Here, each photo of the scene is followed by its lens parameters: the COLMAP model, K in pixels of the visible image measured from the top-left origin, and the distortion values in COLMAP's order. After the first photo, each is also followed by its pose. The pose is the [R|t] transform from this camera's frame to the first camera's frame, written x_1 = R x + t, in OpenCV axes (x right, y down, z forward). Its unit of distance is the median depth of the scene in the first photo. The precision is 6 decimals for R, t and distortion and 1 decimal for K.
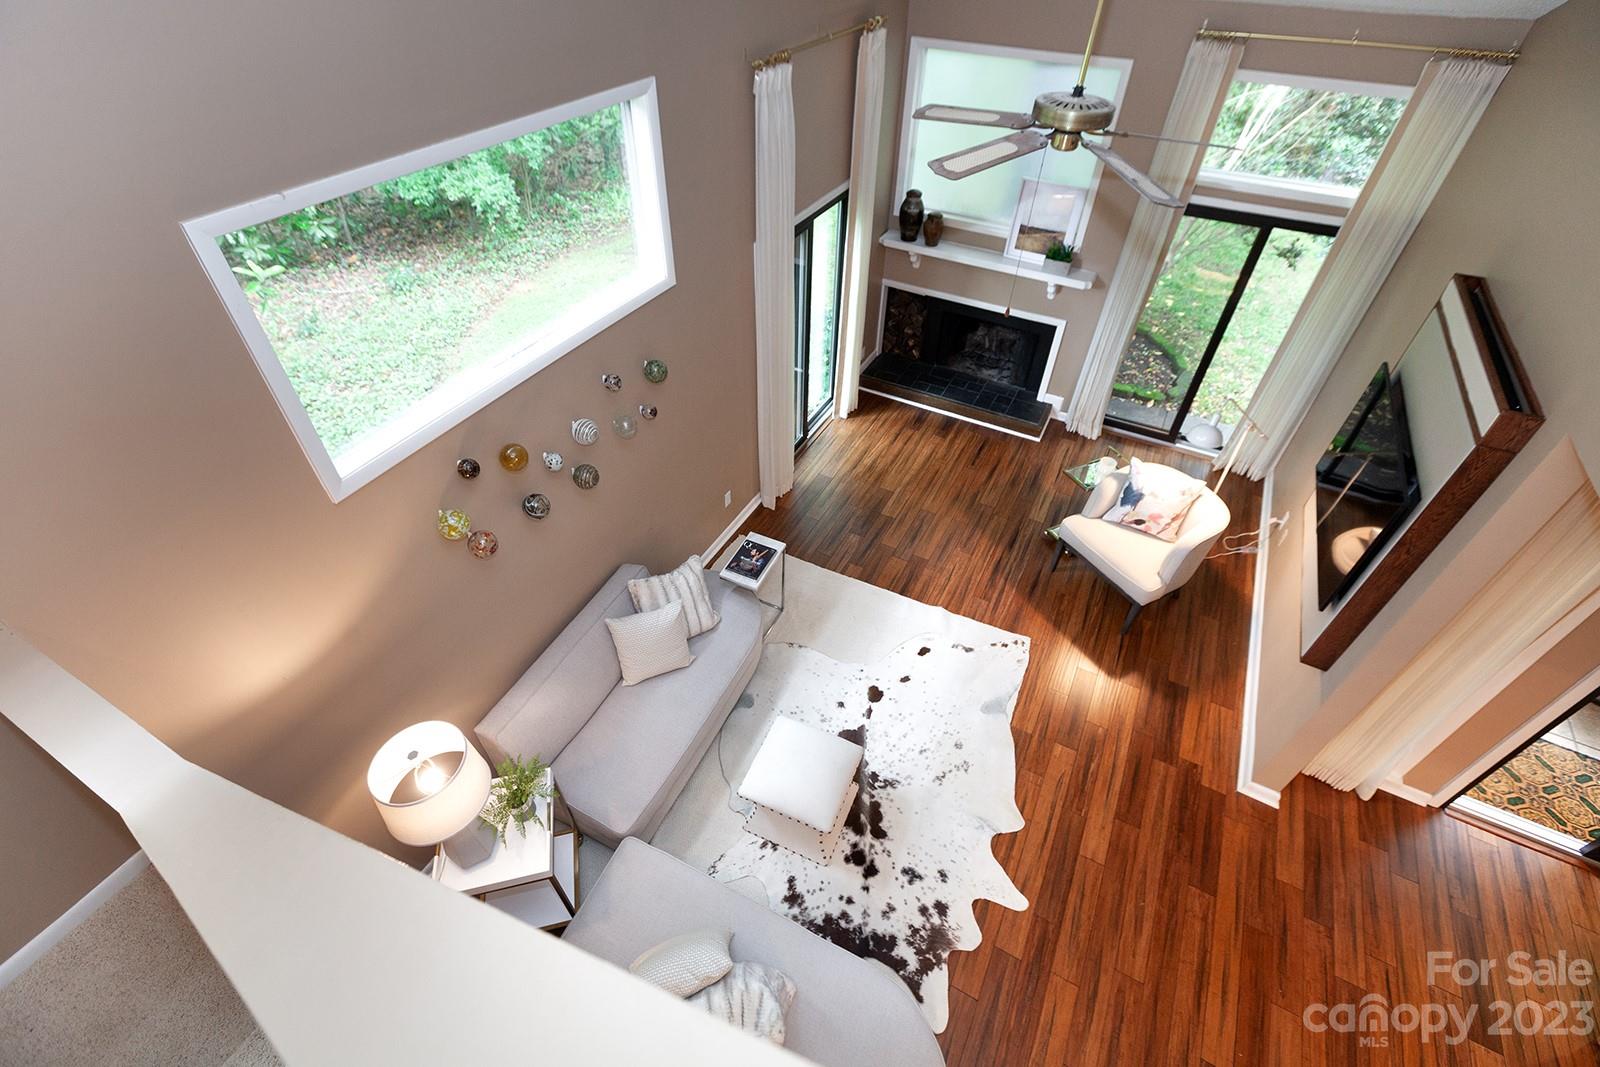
lens RADIAL K [[712.2, 0, 798.6], [0, 712.2, 508.4], [0, 0, 1]] dist [-0.001582, -0.000155]
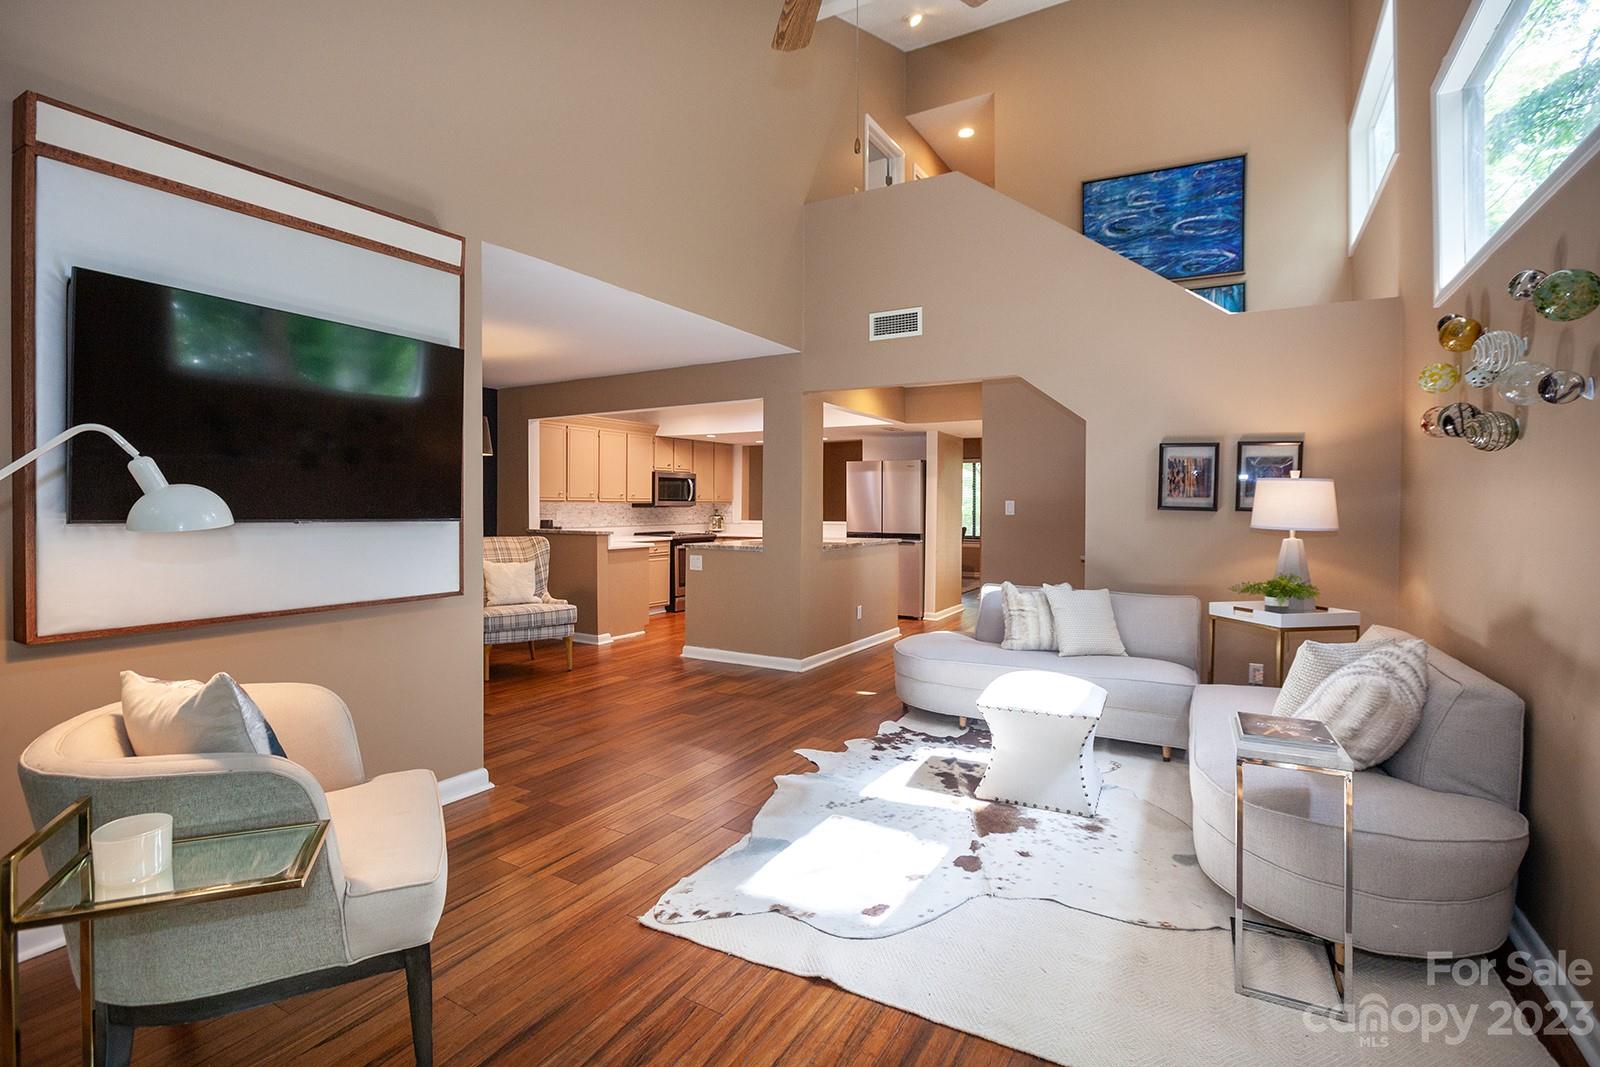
lens RADIAL K [[760.3, 0, 782.6], [0, 760.3, 507.5], [0, 0, 1]] dist [-0.035513, 0.000329]
pose [[-0.998109, -0.024784, 0.056245, 0.253859], [0.019518, 0.739928, 0.672402, -0.398893], [-0.058282, 0.672229, -0.738046, 1.399856]]
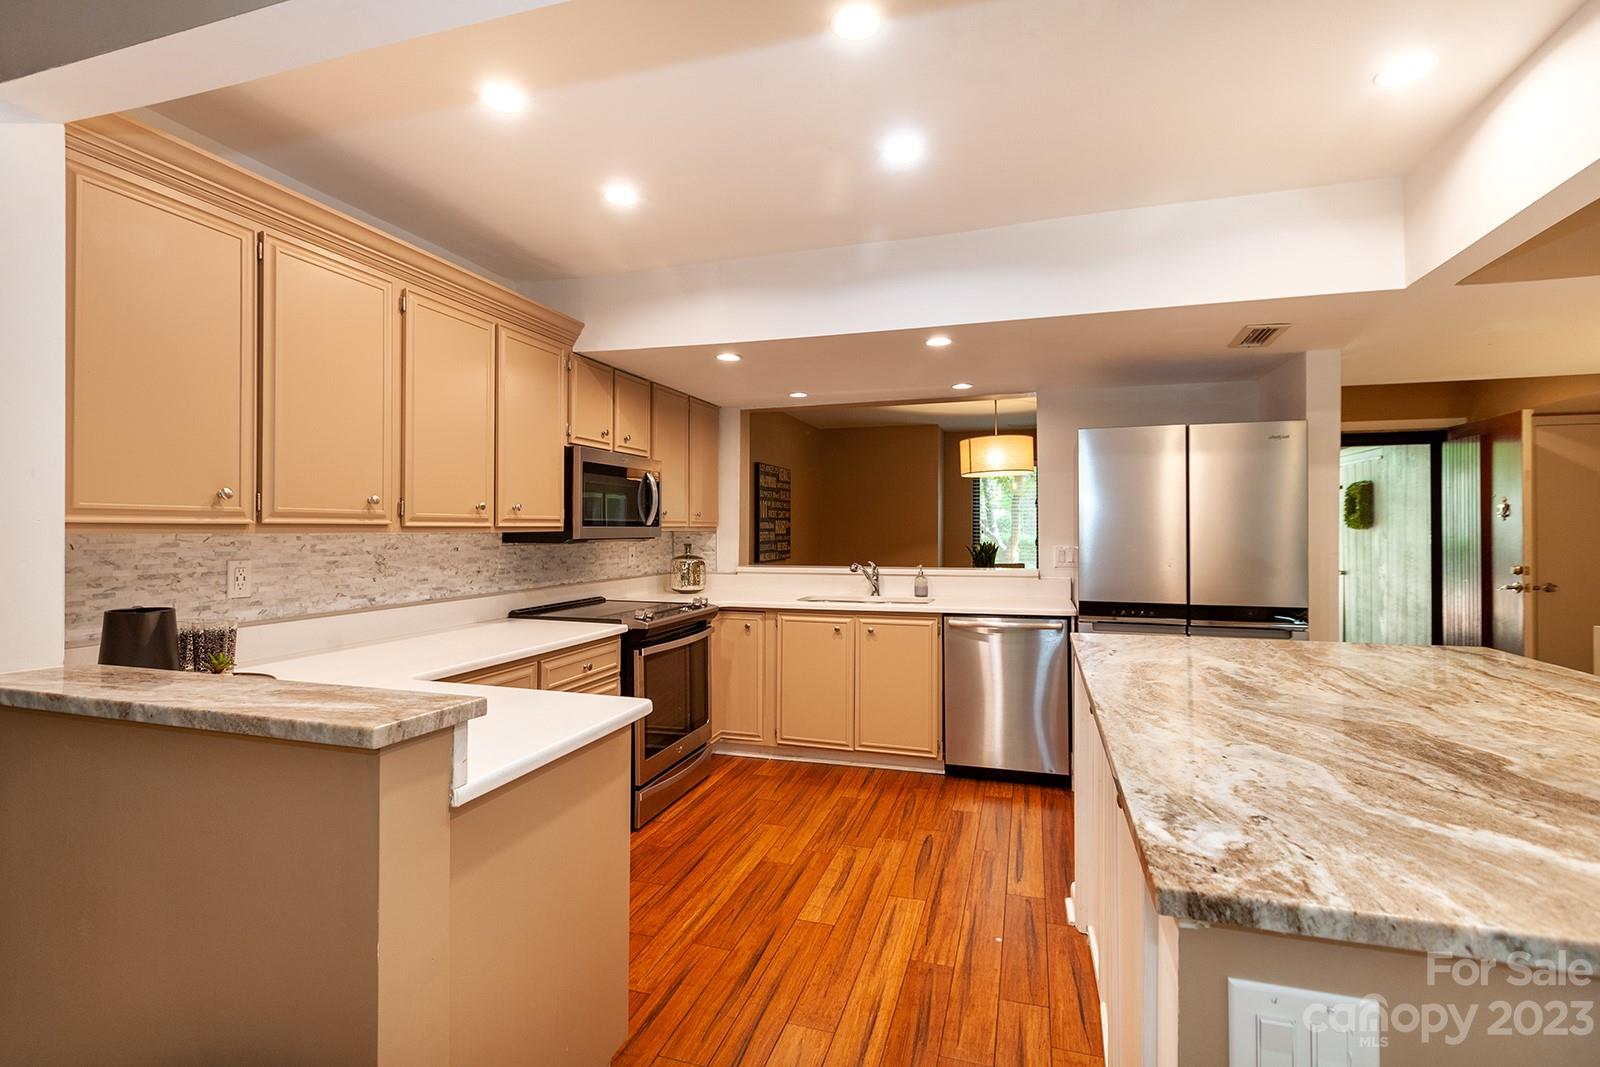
lens RADIAL K [[734.2, 0, 800.0], [0, 734.2, 533.5], [0, 0, 1]] dist [-0.001378, -0.000367]
pose [[-0.981827, -0.020860, -0.188629, 0.673634], [-0.142424, 0.737887, 0.659725, 0.548916], [0.125426, 0.674601, -0.727449, 0.351927]]
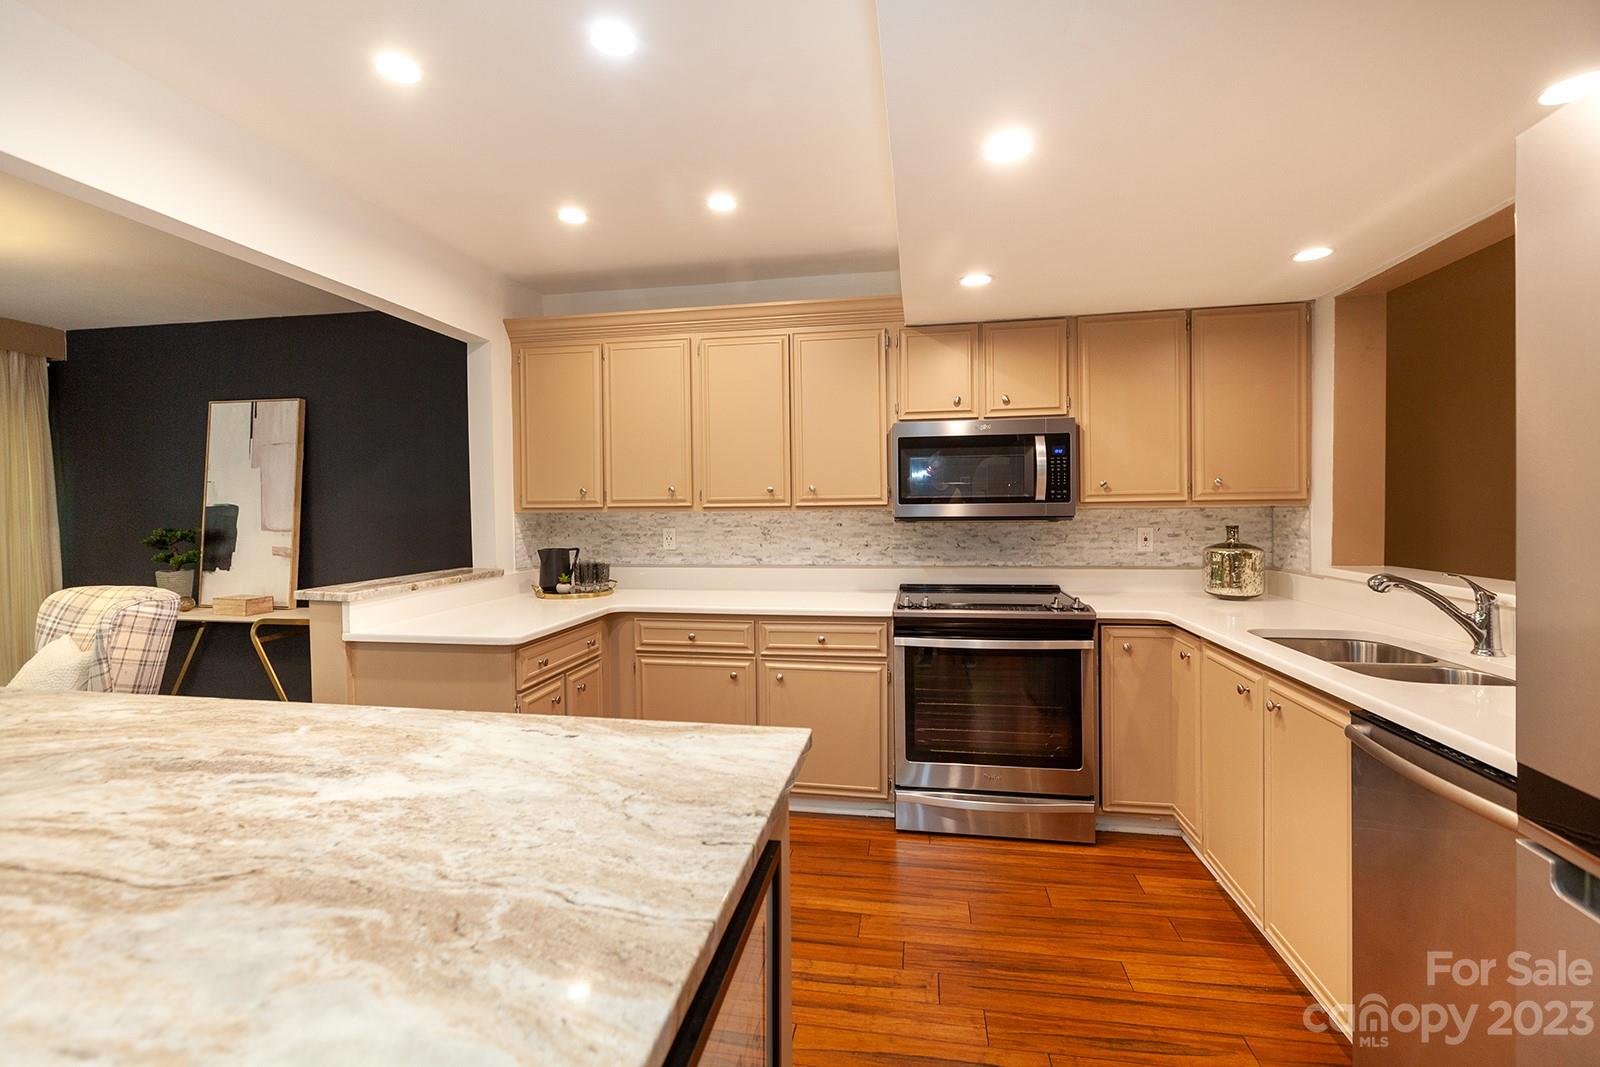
lens RADIAL K [[720.7, 0, 771.6], [0, 720.7, 522.8], [0, 0, 1]] dist [0.002146, 0.000452]
pose [[-0.314606, -0.037465, 0.948483, 0.049771], [0.638418, 0.731106, 0.240638, 0.855930], [-0.702457, 0.681234, -0.206092, -0.007611]]
